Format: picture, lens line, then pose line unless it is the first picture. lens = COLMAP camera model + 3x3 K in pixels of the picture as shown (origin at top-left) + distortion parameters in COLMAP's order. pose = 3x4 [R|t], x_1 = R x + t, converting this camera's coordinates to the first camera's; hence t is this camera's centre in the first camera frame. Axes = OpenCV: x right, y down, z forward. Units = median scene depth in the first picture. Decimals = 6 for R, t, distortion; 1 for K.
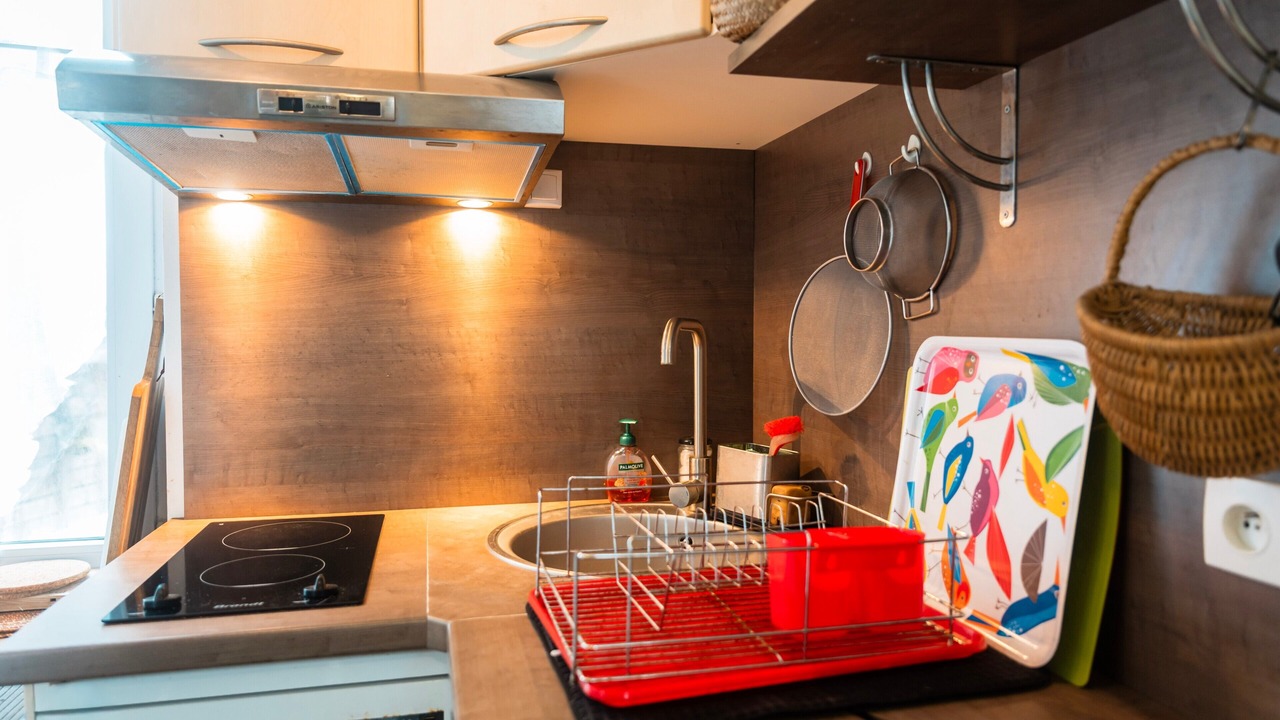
lens RADIAL K [[836.7, 0, 639.7], [0, 836.7, 354.8], [0, 0, 1]] dist [-0.009370, 0.003794]
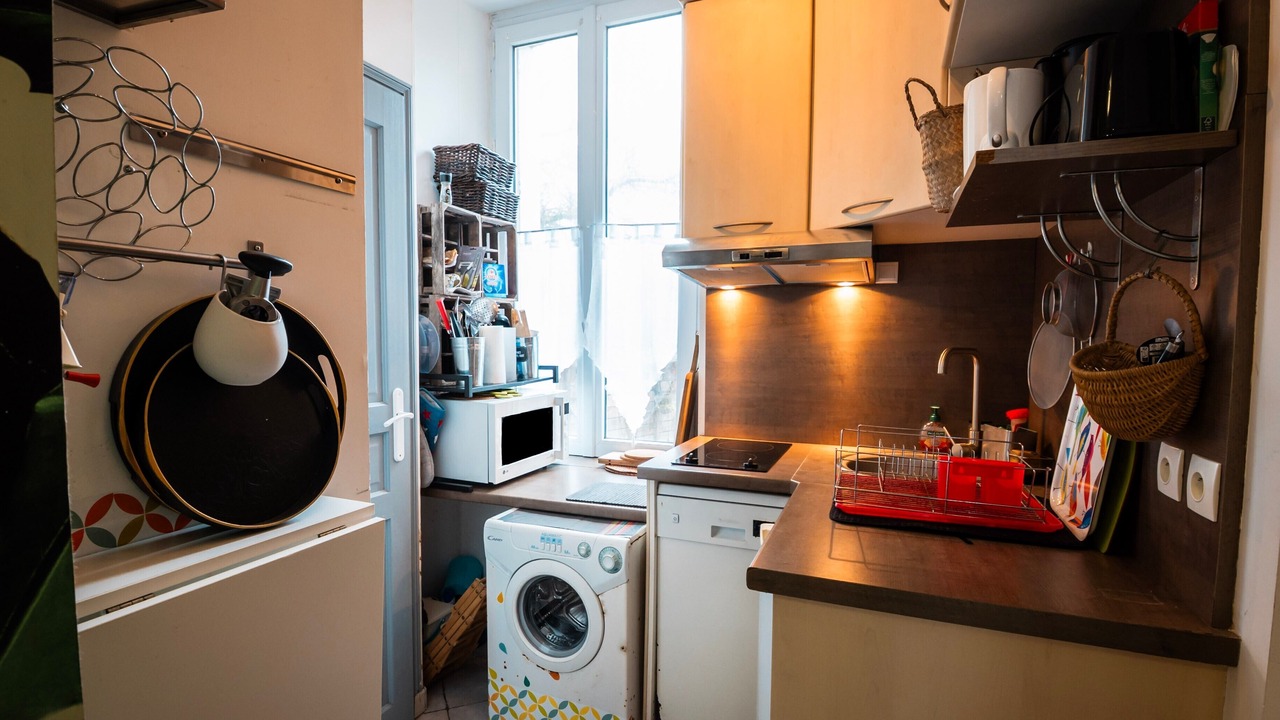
lens RADIAL K [[621.2, 0, 639.8], [0, 621.2, 364.8], [0, 0, 1]] dist [0.000042, -0.000132]
pose [[0.806357, 0.030428, -0.590646, 0.267821], [-0.024776, 0.999537, 0.017668, -0.014402], [0.590910, 0.000386, 0.806737, -0.406879]]
